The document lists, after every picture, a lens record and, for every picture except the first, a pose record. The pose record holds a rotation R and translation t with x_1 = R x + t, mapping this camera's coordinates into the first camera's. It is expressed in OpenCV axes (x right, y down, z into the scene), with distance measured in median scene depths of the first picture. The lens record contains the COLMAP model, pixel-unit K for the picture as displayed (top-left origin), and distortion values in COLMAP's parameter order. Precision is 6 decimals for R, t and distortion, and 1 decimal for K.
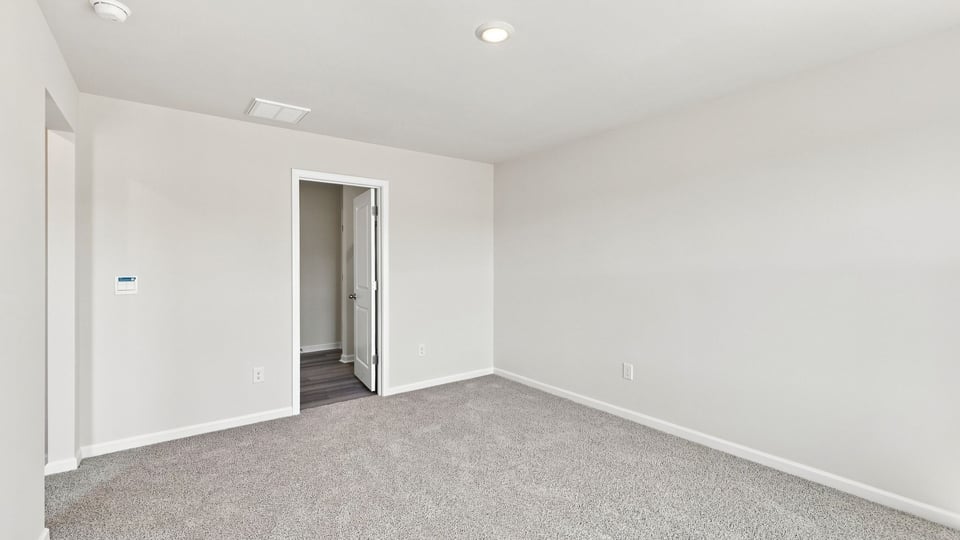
lens RADIAL K [[419.5, 0, 483.4], [0, 419.5, 267.0], [0, 0, 1]] dist [0.002664, 0.000130]
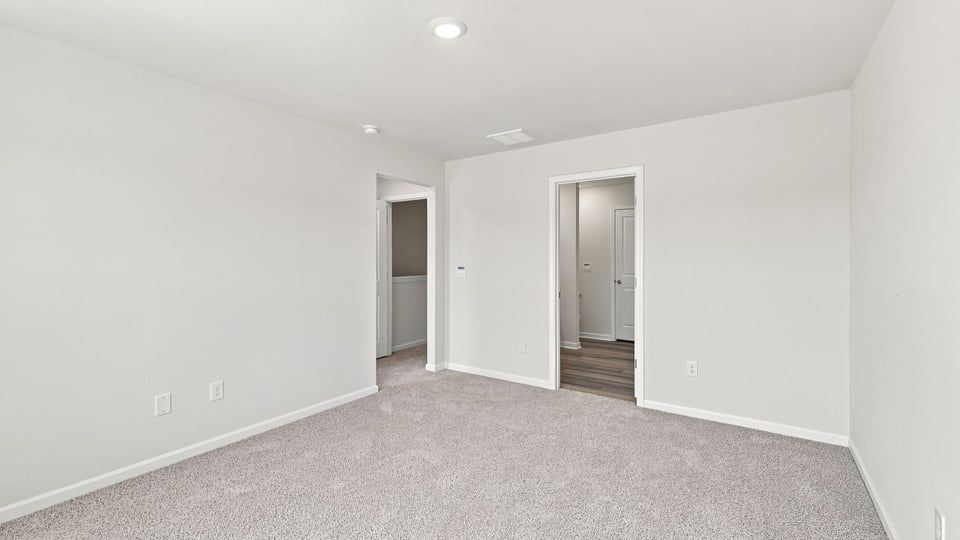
lens RADIAL K [[419.5, 0, 479.7], [0, 419.5, 262.5], [0, 0, 1]] dist [0.002664, 0.000130]
pose [[0.305288, 0.014023, -0.952157, 0.577208], [-0.009165, 0.999889, 0.011788, -0.009518], [0.952216, 0.005128, 0.305382, 0.446663]]
